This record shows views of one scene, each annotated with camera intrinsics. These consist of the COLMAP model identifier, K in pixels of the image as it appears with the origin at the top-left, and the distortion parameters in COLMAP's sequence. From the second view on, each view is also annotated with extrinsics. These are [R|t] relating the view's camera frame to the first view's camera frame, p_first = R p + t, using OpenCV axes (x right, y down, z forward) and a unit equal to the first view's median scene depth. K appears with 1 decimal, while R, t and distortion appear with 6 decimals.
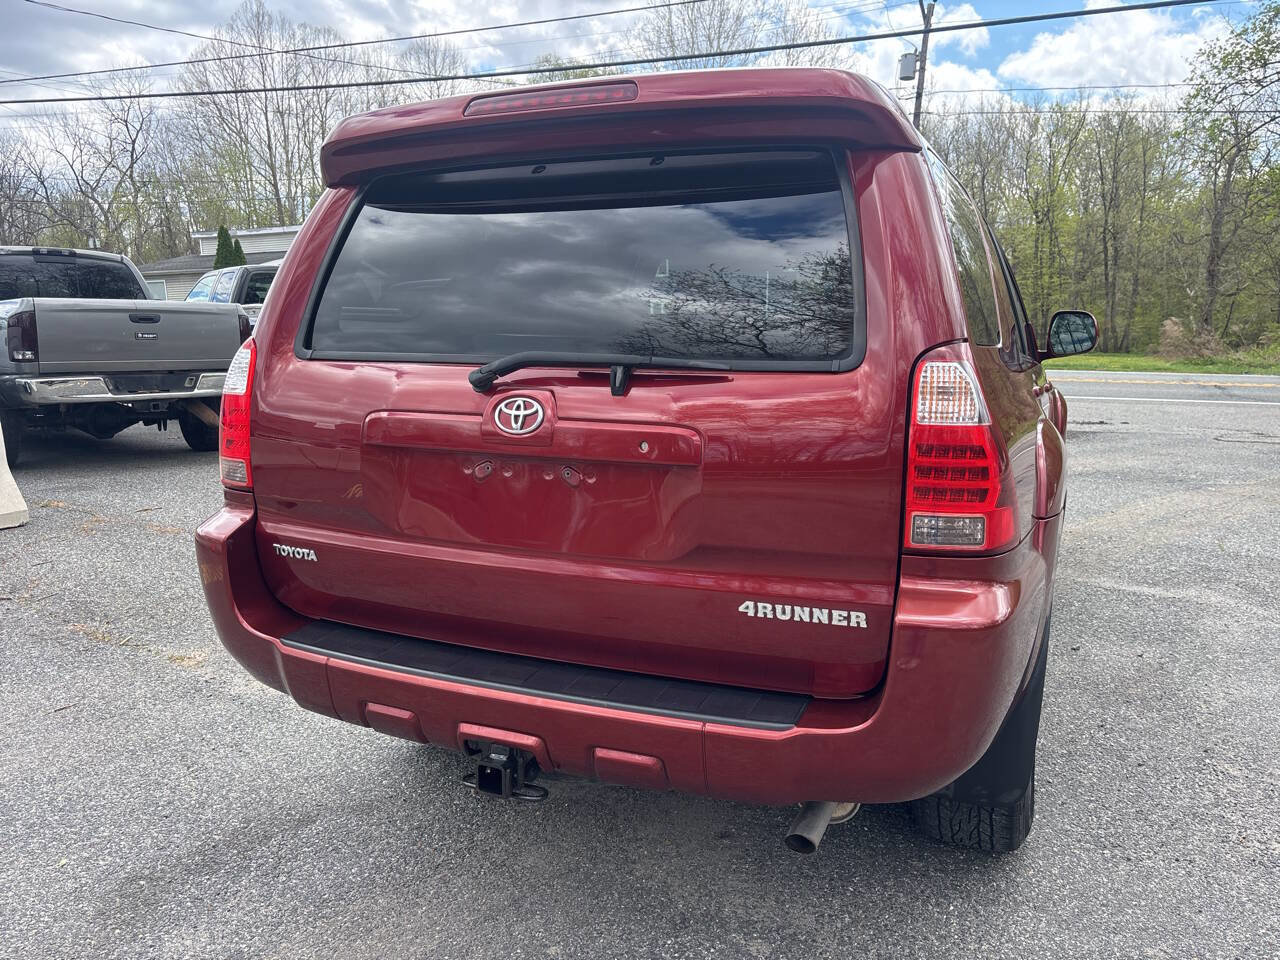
lens RADIAL K [[963.9, 0, 619.2], [0, 963.9, 483.2], [0, 0, 1]] dist [0.112921, -0.144059]
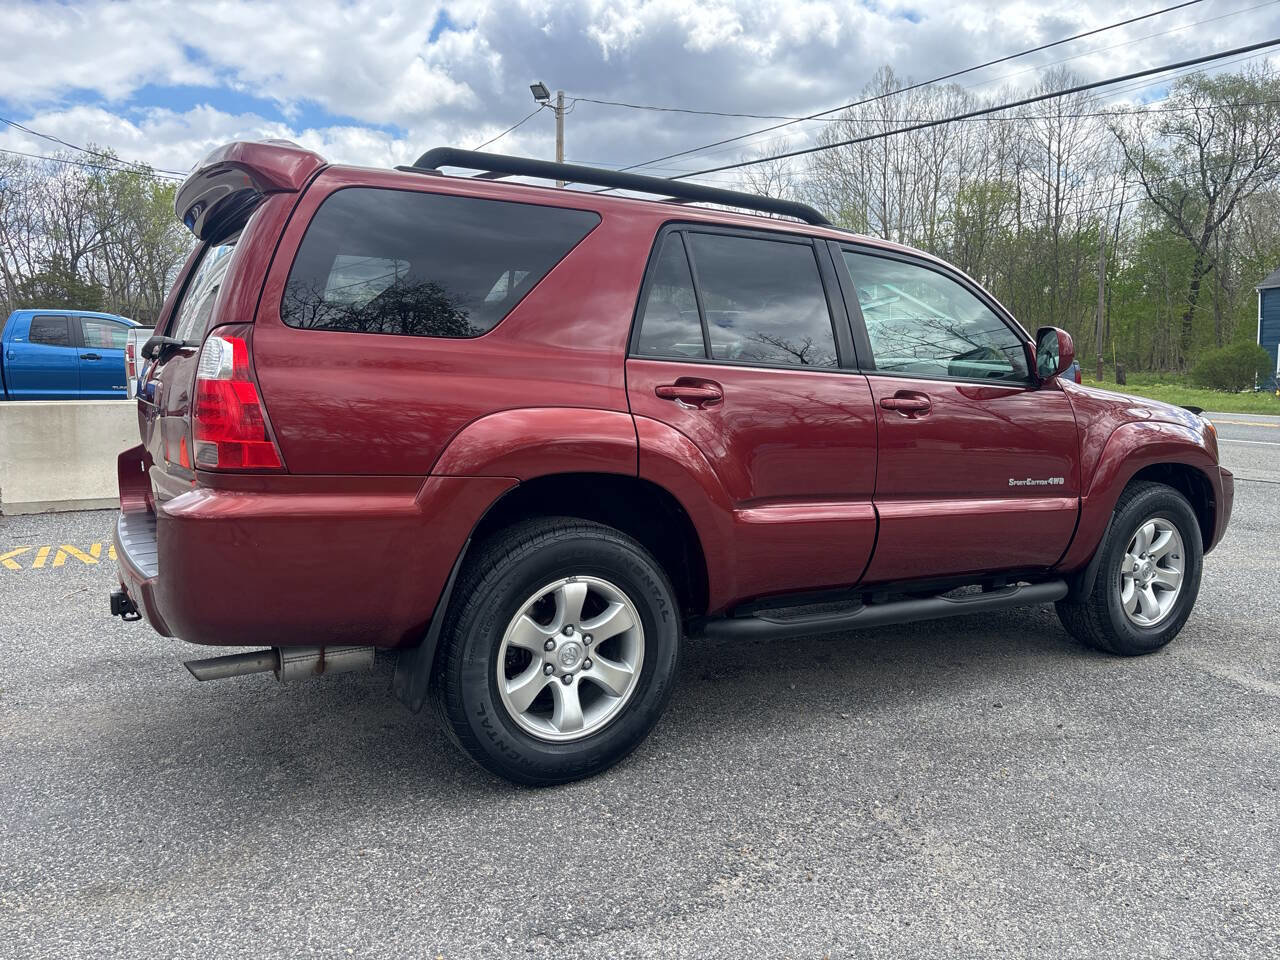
lens RADIAL K [[988.7, 0, 640.0], [0, 988.7, 480.0], [0, 0, 1]] dist [0.053697, -0.060362]
pose [[0.807614, 0.079991, -0.584262, 1.560650], [-0.111447, 0.993607, -0.018016, 0.018058], [0.579086, 0.079664, 0.811365, 0.109385]]
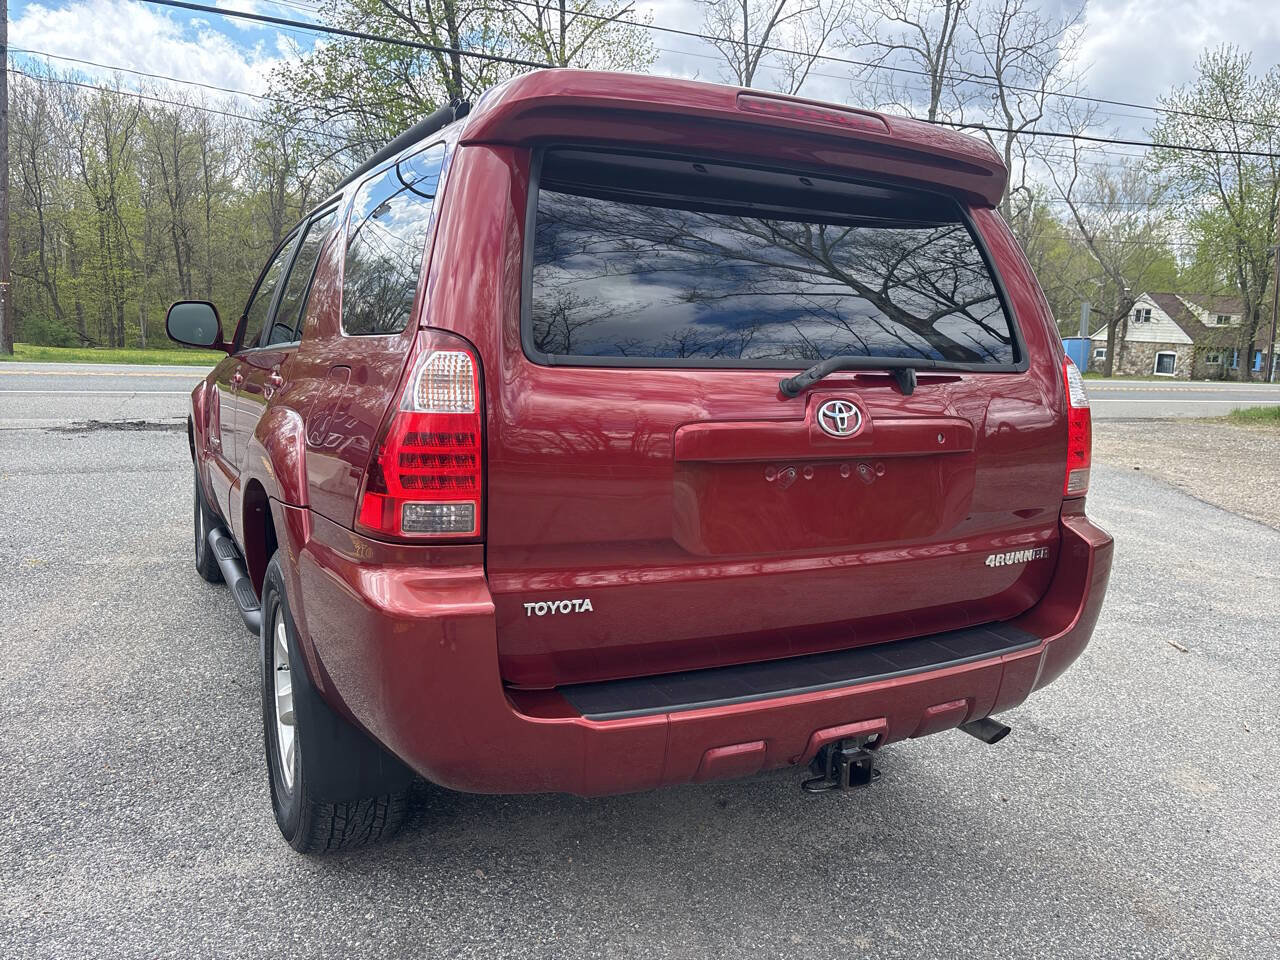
lens RADIAL K [[972.3, 0, 639.5], [0, 972.3, 477.6], [0, 0, 1]] dist [0.089087, -0.099648]
pose [[0.611890, -0.094952, 0.785223, -1.056722], [0.096160, 0.994334, 0.045305, -0.074336], [-0.785076, 0.047785, 0.617554, 0.528488]]
